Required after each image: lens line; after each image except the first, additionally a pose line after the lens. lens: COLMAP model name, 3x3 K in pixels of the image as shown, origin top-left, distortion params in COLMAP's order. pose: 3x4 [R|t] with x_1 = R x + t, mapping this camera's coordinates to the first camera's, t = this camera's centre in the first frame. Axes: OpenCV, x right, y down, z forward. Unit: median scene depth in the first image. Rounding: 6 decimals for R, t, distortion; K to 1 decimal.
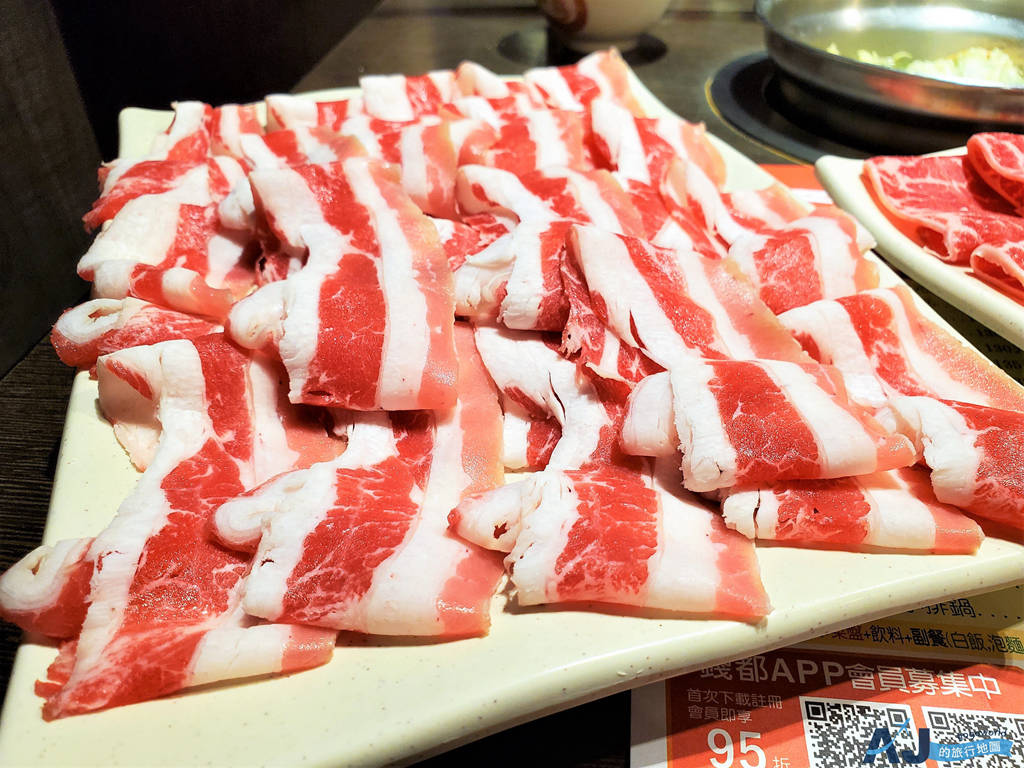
lens RADIAL K [[806.9, 0, 532.3], [0, 806.9, 414.5], [0, 0, 1]] dist [-0.063961, 0.104112]
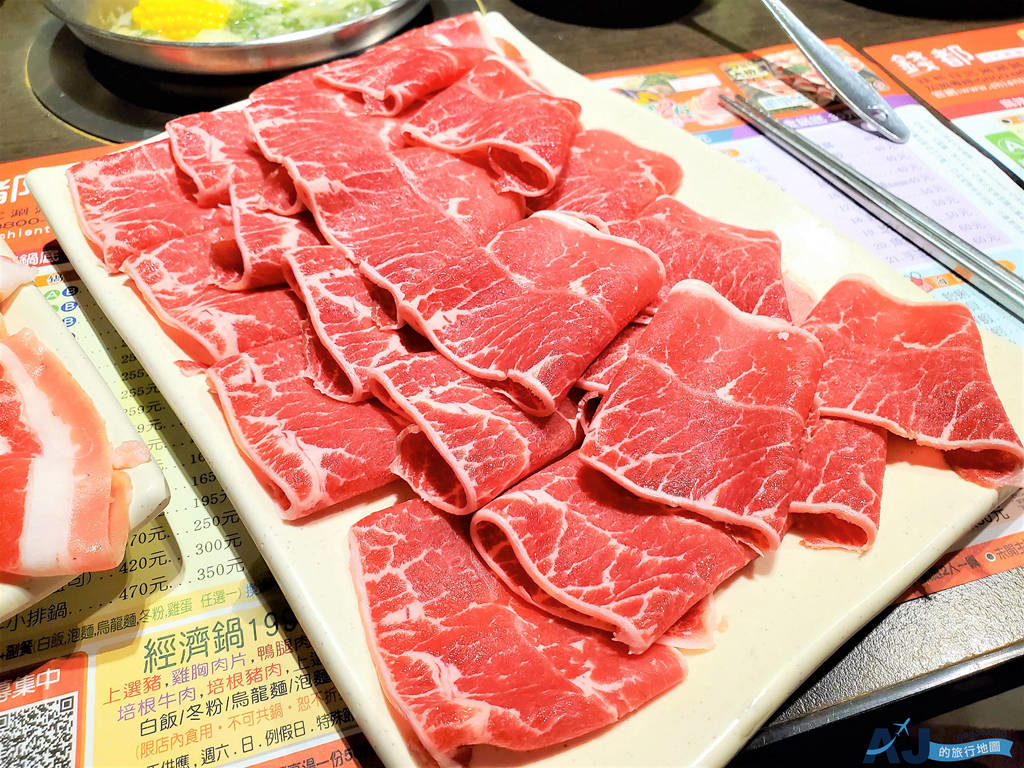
lens RADIAL K [[798.8, 0, 512.0], [0, 798.8, 384.0], [0, 0, 1]] dist [-0.001554, 0.007863]
pose [[0.927456, -0.290299, 0.235695, 1.061602], [0.246648, 0.948681, 0.197911, -0.181719], [-0.281053, -0.125420, 0.951462, -0.380501]]
